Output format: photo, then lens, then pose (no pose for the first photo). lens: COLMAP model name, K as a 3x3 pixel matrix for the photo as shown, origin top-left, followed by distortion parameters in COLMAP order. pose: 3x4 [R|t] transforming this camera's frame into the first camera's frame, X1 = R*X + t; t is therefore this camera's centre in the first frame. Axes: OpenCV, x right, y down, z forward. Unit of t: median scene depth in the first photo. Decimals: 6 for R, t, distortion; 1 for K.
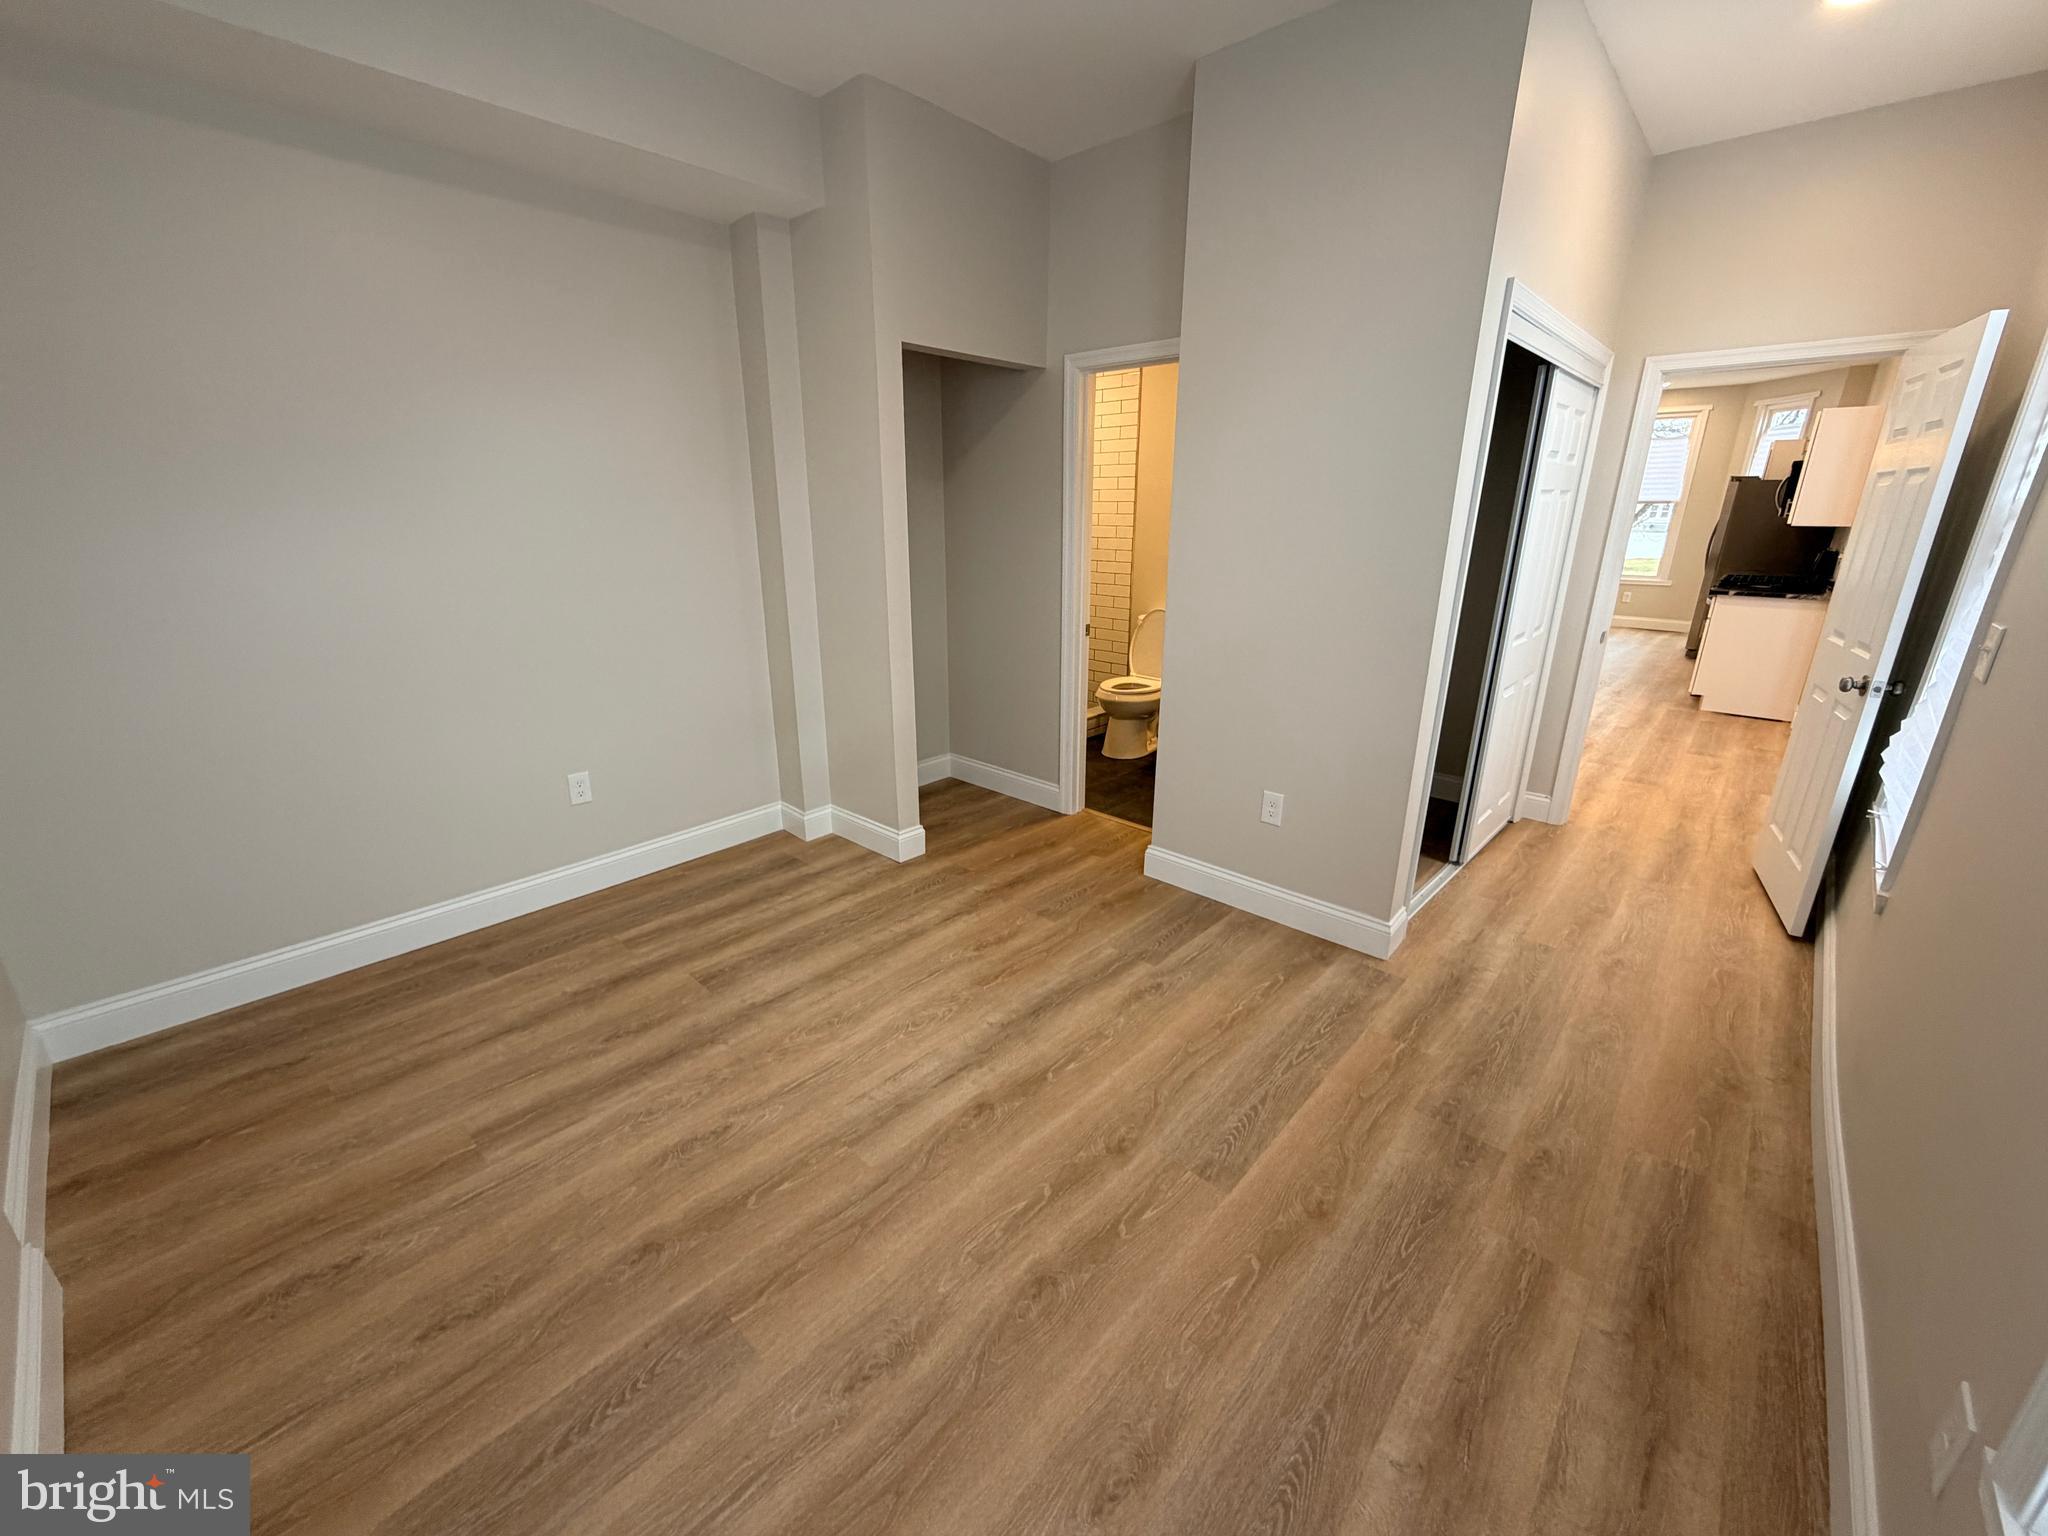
lens RADIAL K [[814.8, 0, 1017.9], [0, 814.8, 767.3], [0, 0, 1]] dist [-0.001844, 0.000087]
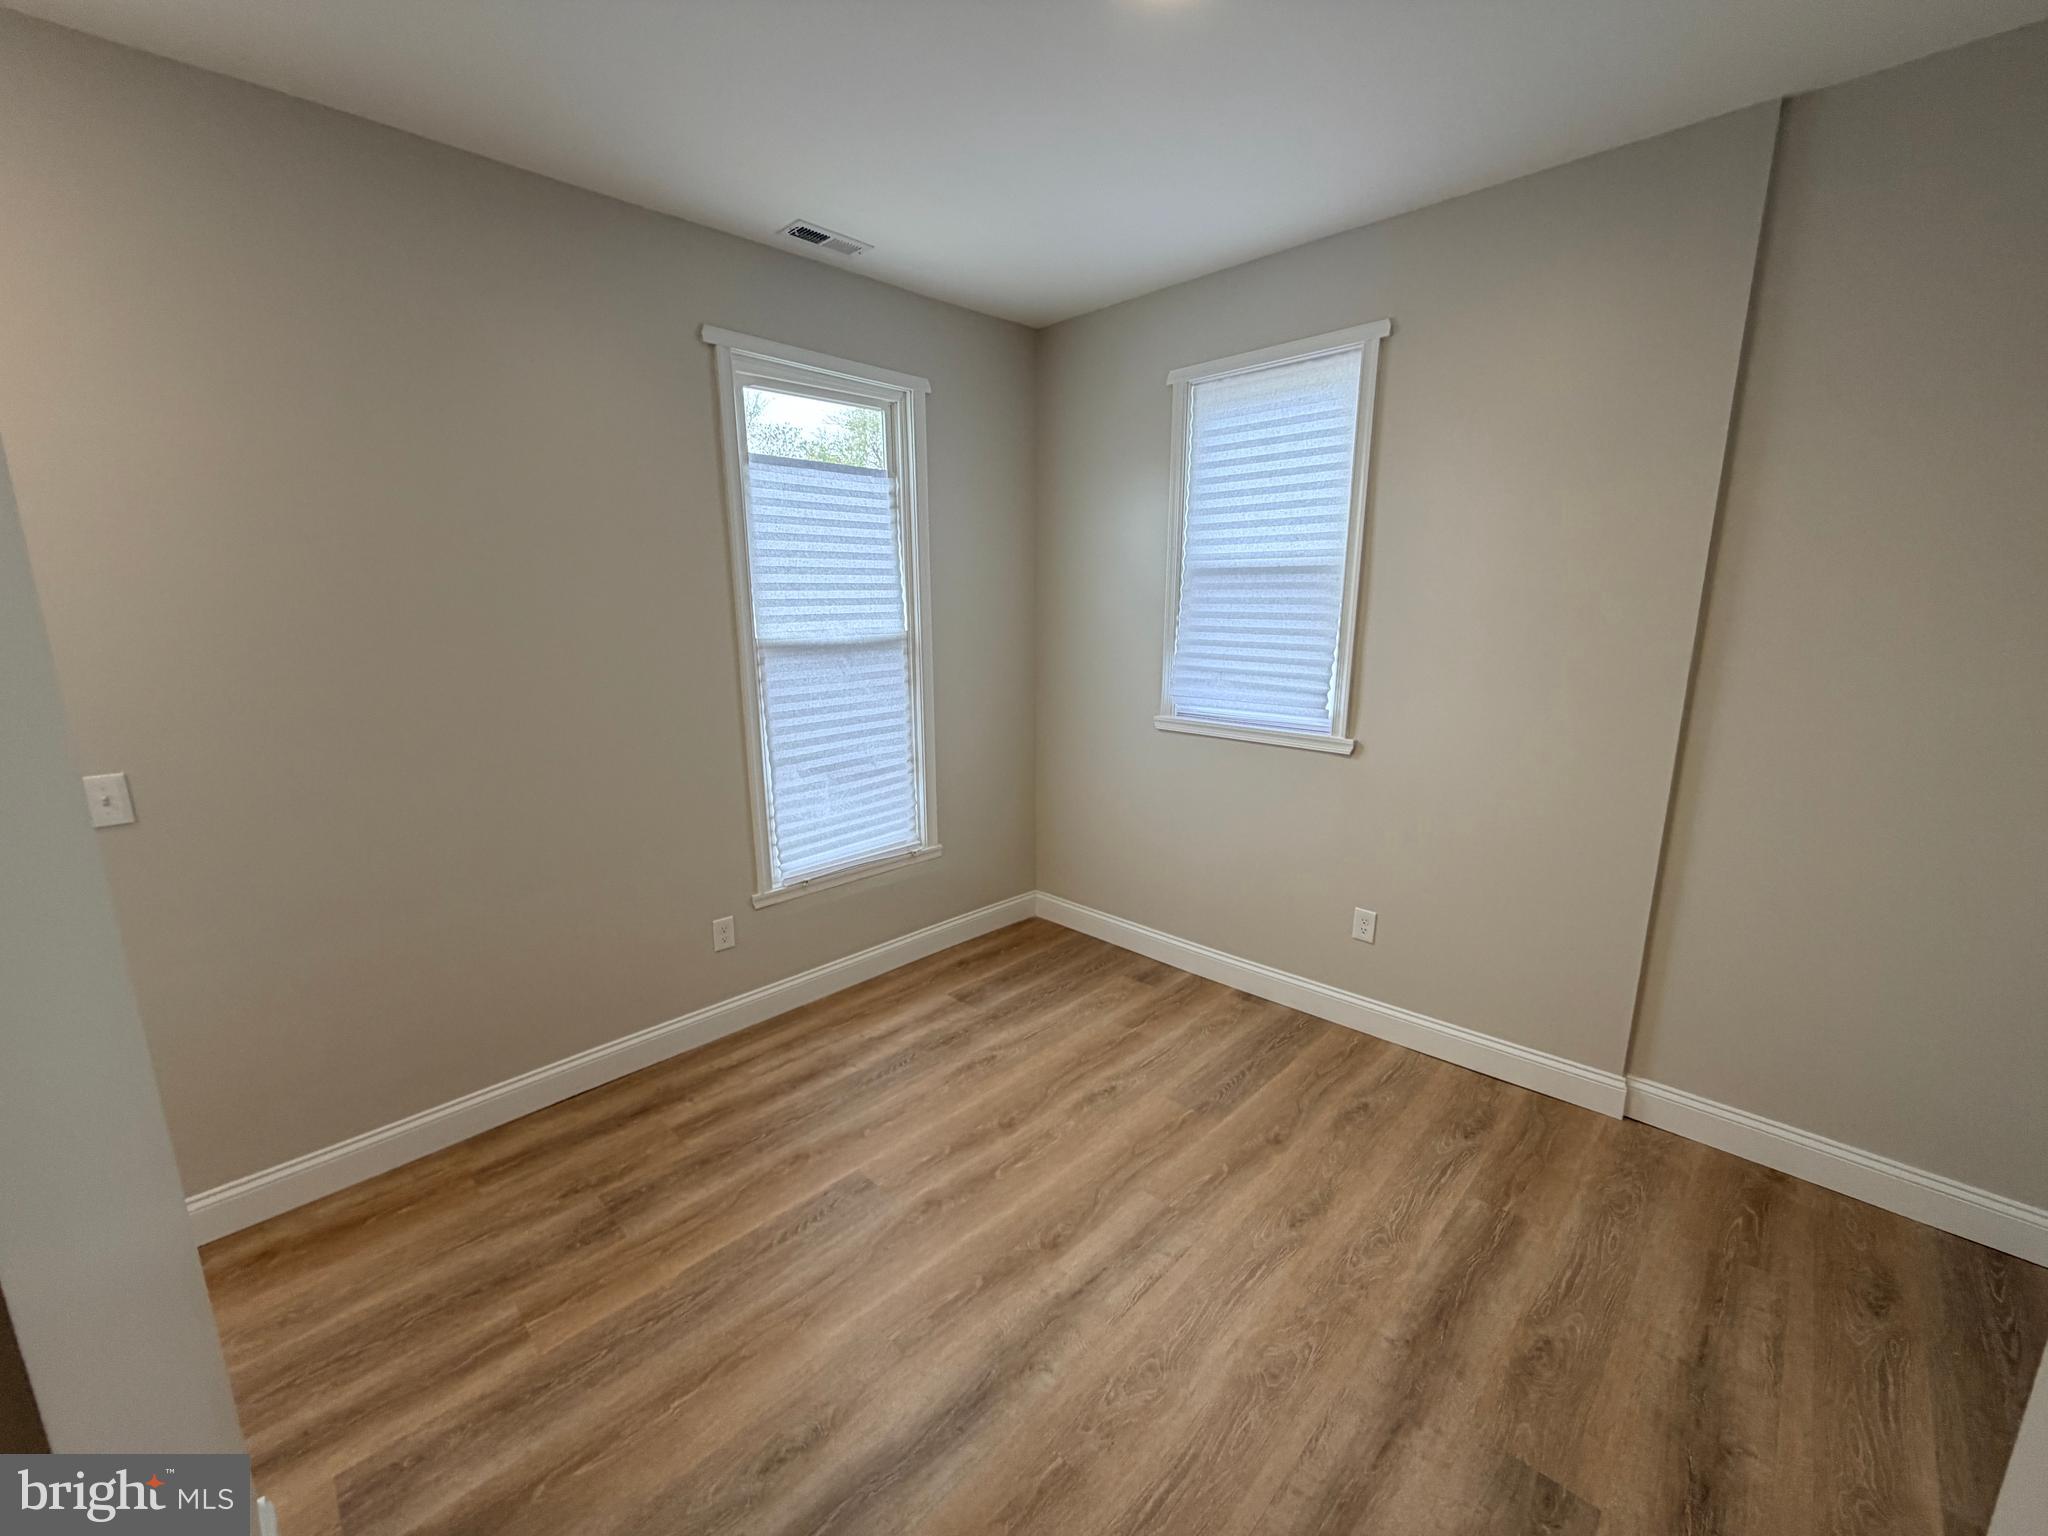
lens RADIAL K [[814.8, 0, 1017.9], [0, 814.8, 767.3], [0, 0, 1]] dist [-0.001844, 0.000087]
pose [[-0.999105, -0.005294, 0.041966, -0.037331], [0.016355, 0.866616, 0.498708, -0.554126], [-0.039009, 0.498948, -0.865753, 1.486015]]
